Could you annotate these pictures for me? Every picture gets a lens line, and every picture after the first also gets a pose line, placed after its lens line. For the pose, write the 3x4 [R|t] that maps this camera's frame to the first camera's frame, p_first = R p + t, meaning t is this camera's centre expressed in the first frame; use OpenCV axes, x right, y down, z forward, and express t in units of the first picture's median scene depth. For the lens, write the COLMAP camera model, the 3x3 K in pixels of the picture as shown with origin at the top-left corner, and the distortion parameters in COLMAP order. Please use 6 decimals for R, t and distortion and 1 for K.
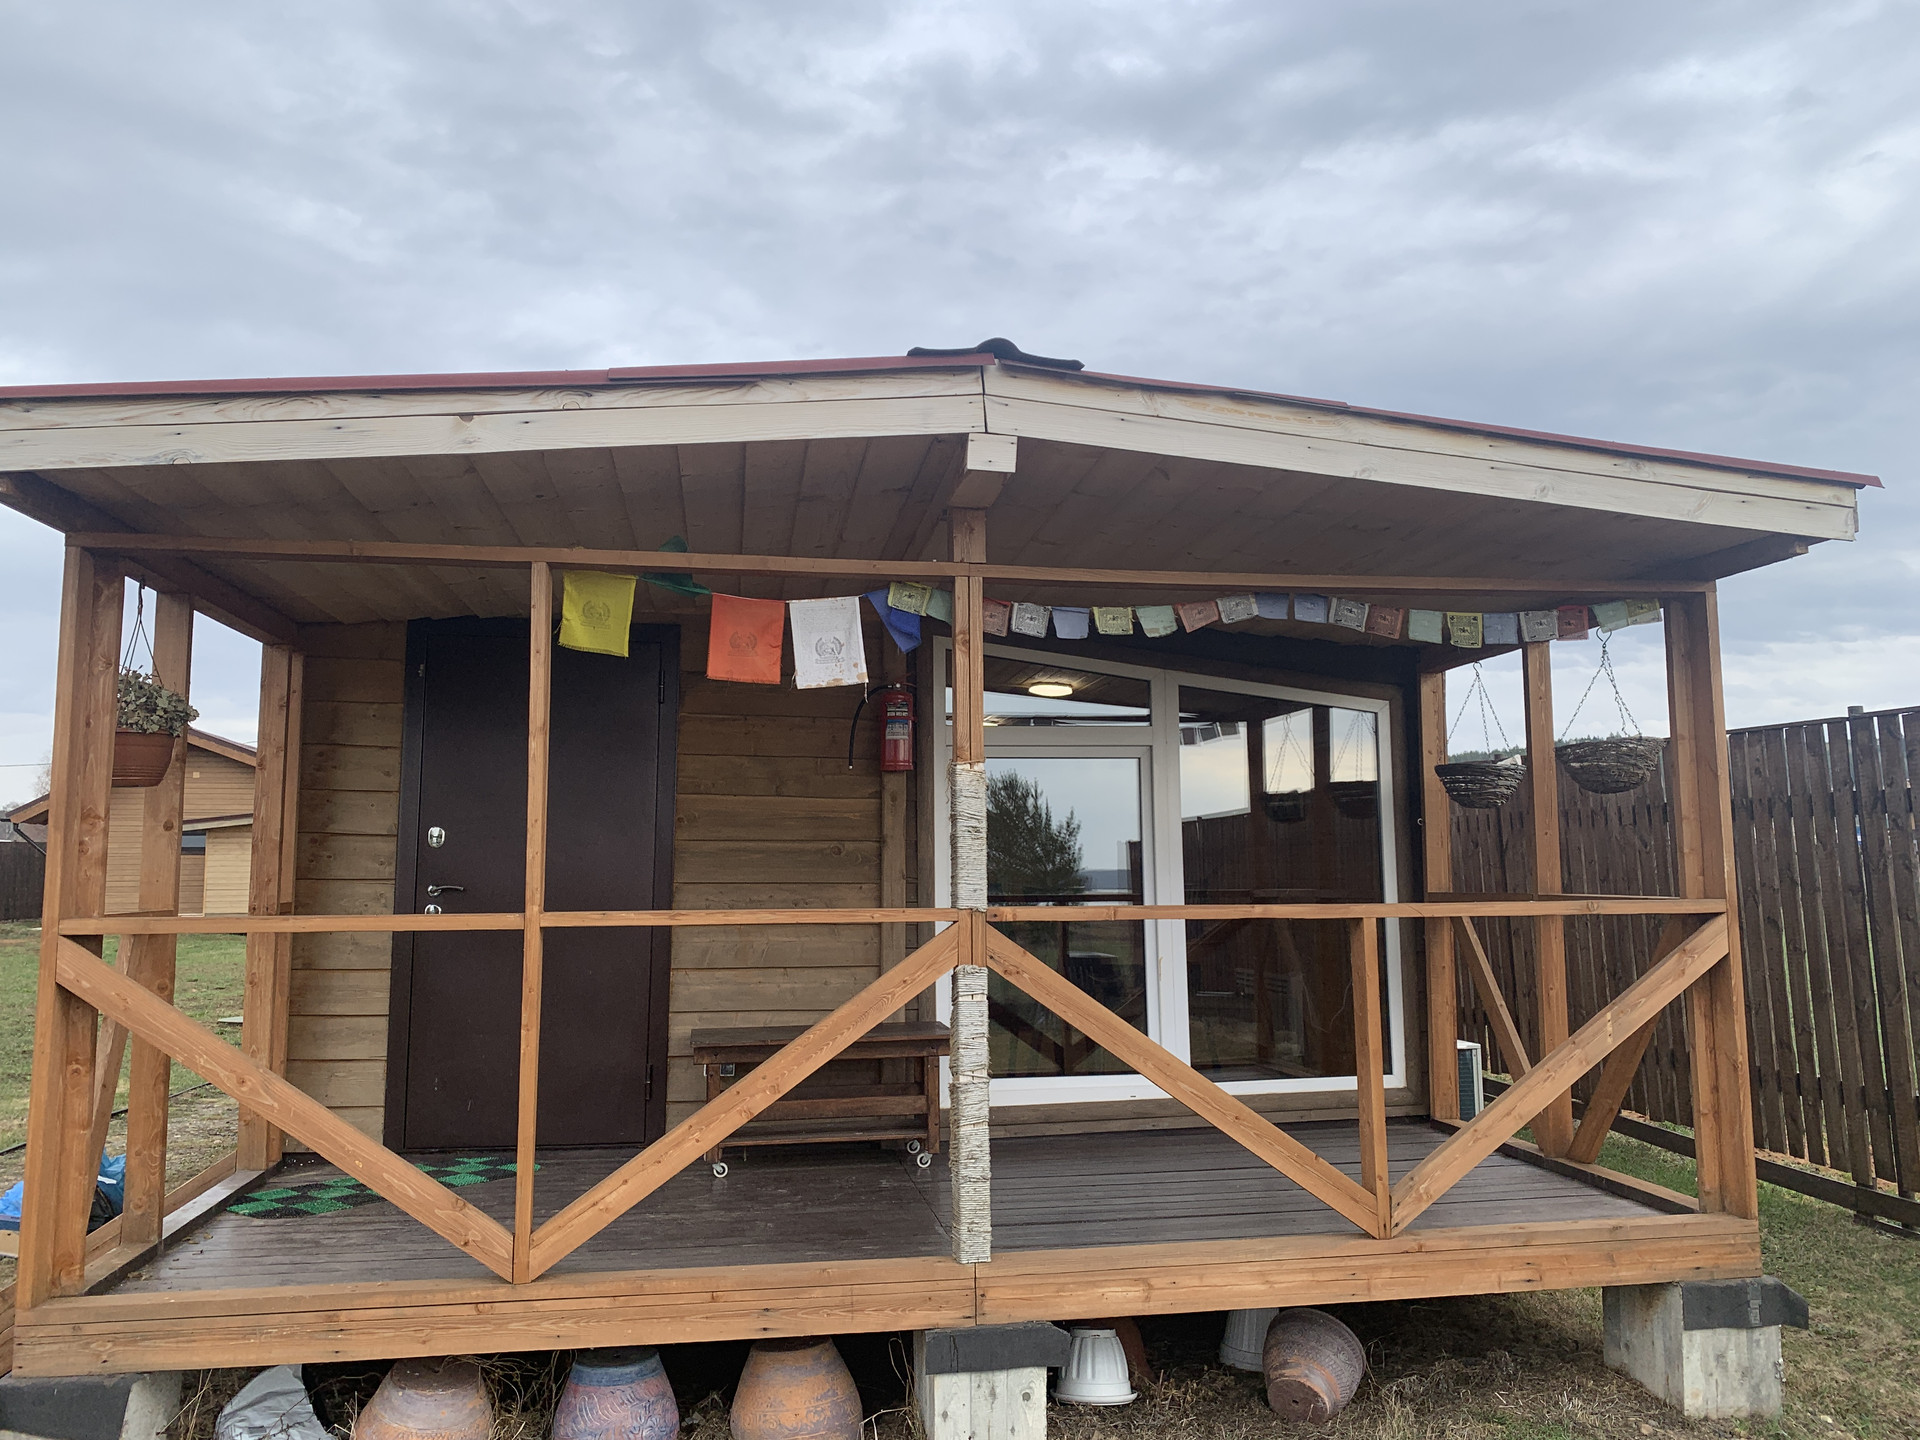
lens RADIAL K [[1476.6, 0, 972.9], [0, 1476.6, 706.3], [0, 0, 1]] dist [0.022850, -0.013168]
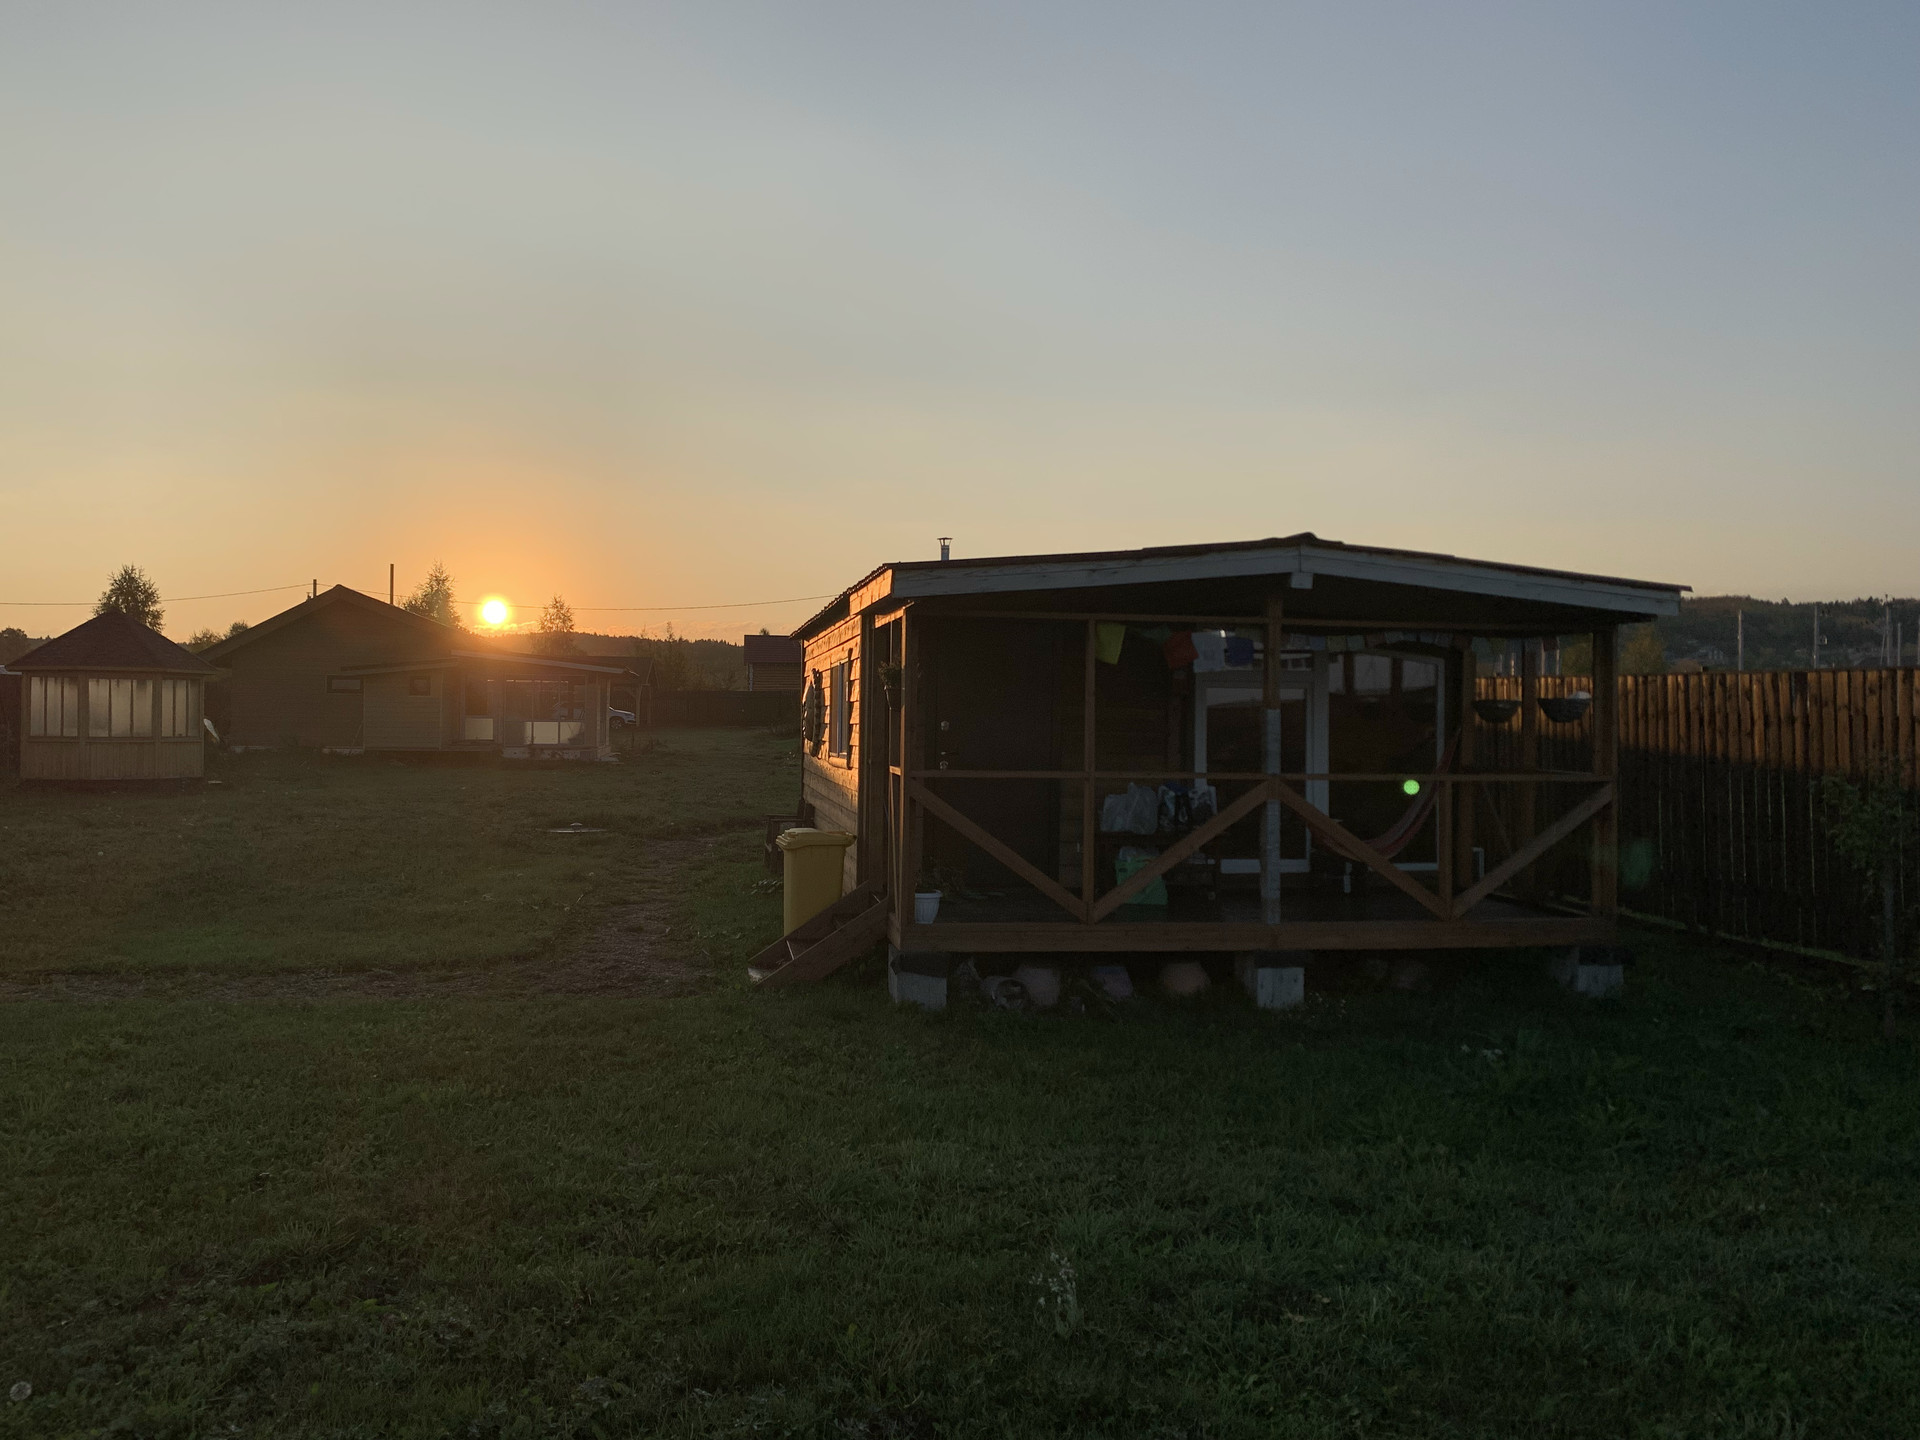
lens RADIAL K [[1476.6, 0, 943.2], [0, 1476.6, 728.3], [0, 0, 1]] dist [0.022850, -0.013168]
pose [[0.999891, 0.014641, -0.001659, -0.474286], [-0.014366, 0.993693, 0.111215, -0.166696], [0.003277, -0.111179, 0.993795, -1.169024]]
